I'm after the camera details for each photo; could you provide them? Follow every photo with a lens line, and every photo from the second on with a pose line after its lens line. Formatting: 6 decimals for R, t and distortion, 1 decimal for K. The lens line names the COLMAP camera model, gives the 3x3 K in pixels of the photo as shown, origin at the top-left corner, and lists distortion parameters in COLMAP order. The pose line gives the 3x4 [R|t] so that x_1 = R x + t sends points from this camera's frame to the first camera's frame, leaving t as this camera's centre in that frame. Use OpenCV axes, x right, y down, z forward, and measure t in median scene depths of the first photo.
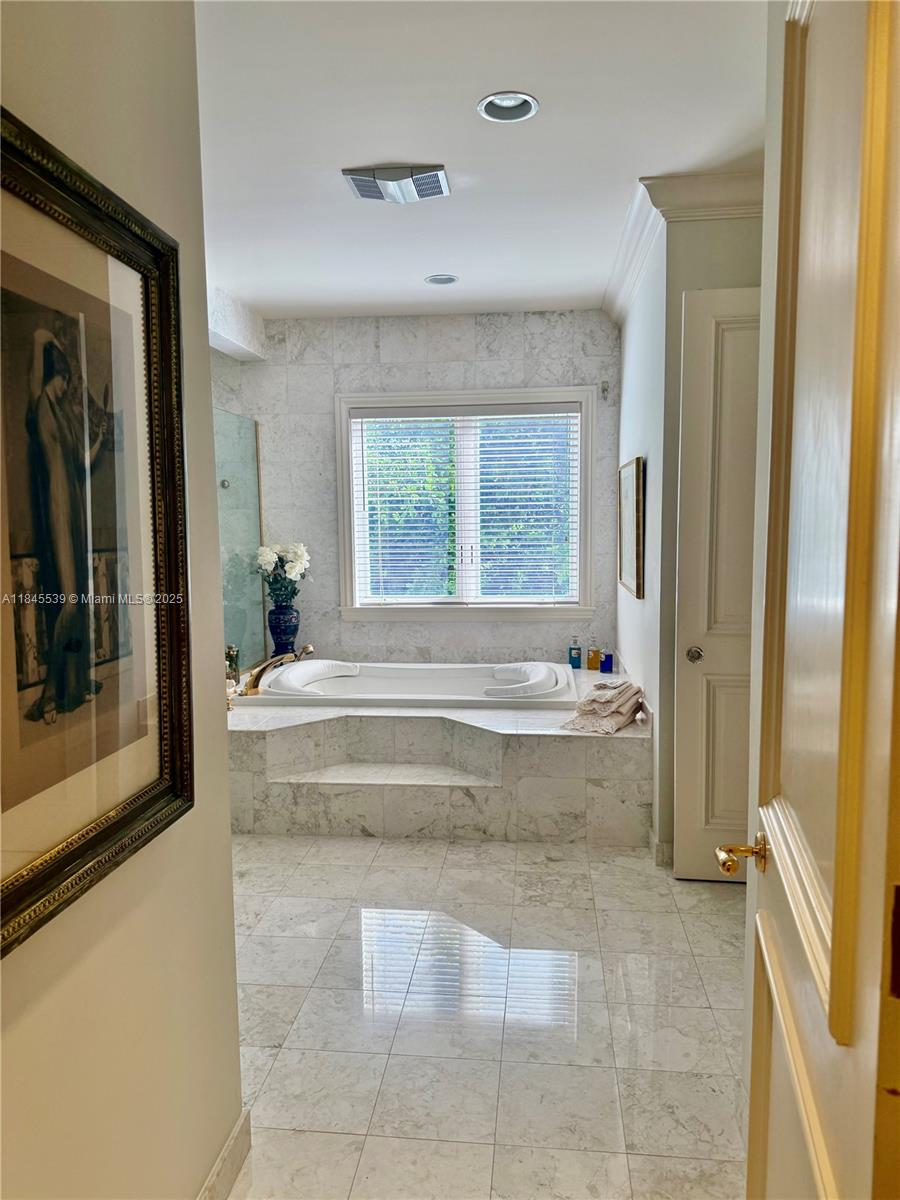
lens RADIAL K [[824.0, 0, 450.0], [0, 824.0, 600.0], [0, 0, 1]] dist [0.157929, -0.283159]
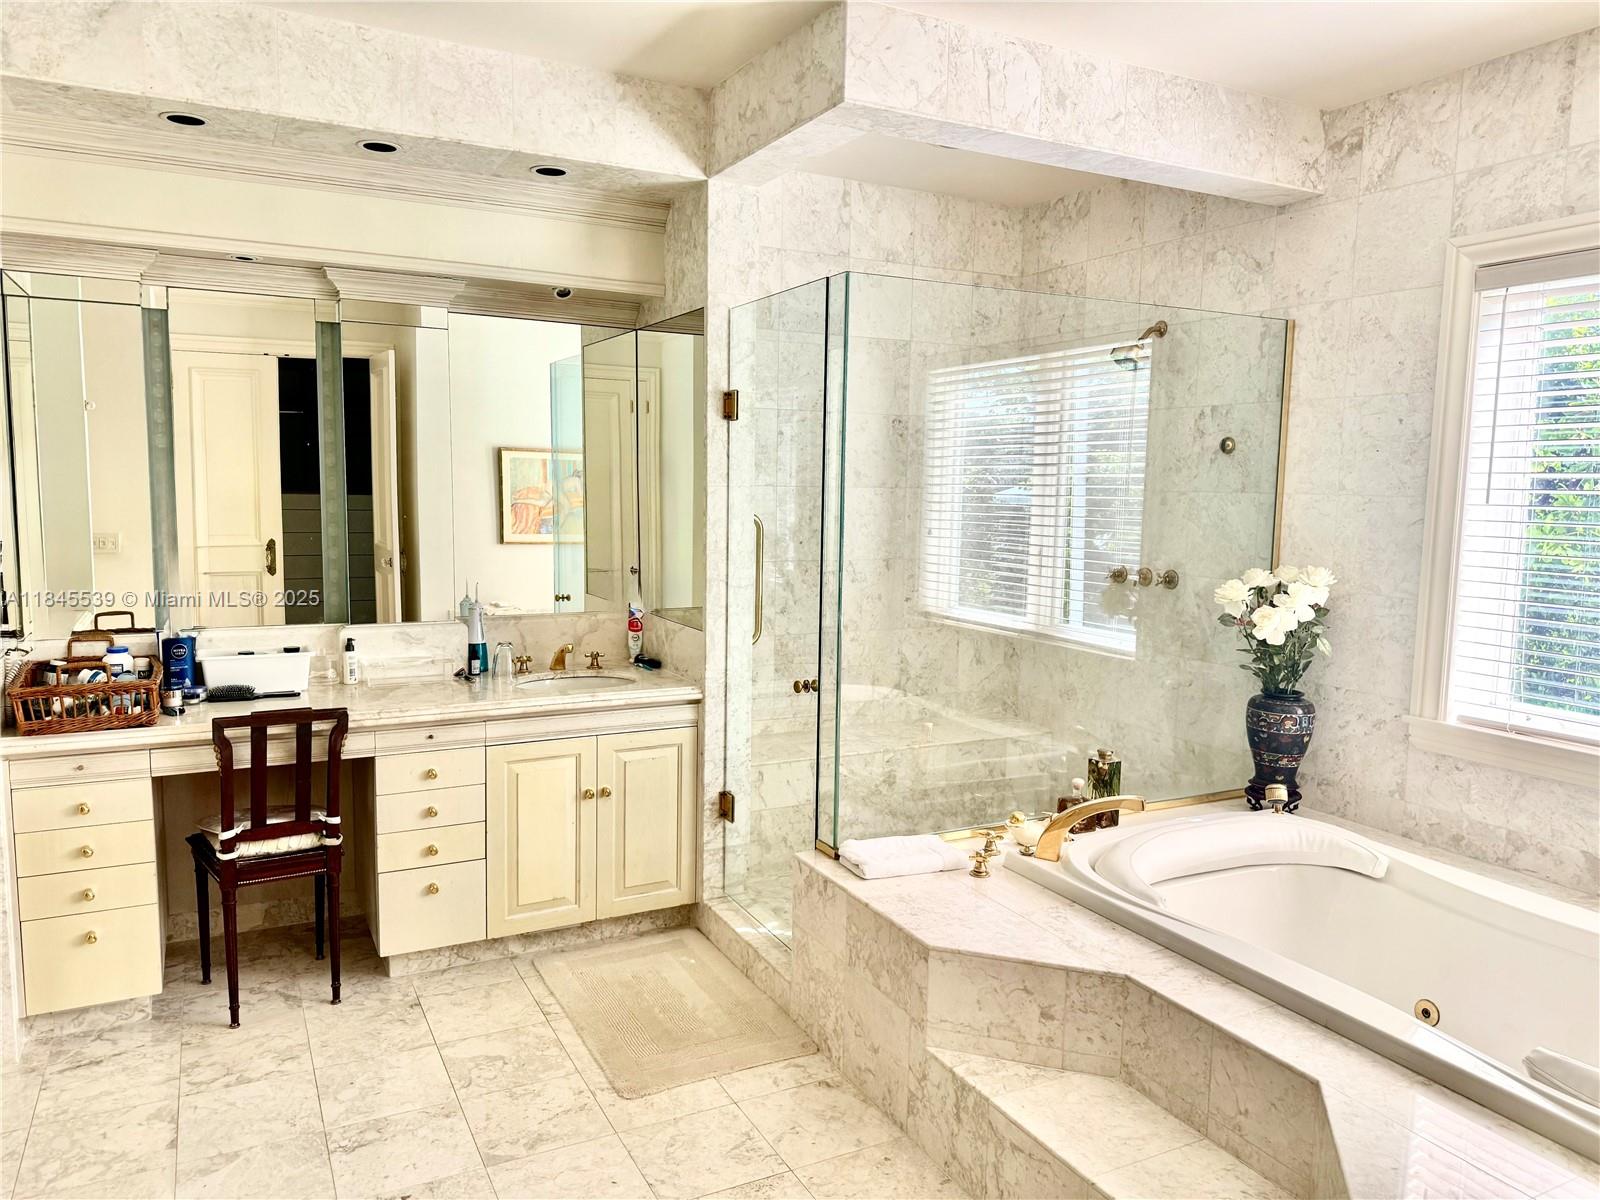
lens RADIAL K [[1131.6, 0, 800.0], [0, 1131.6, 600.0], [0, 0, 1]] dist [0.007993, -0.008818]
pose [[0.552416, 0.105813, -0.826825, 0.189692], [-0.105620, 0.992801, 0.056487, -0.054462], [0.826850, 0.056125, 0.559615, 0.385669]]
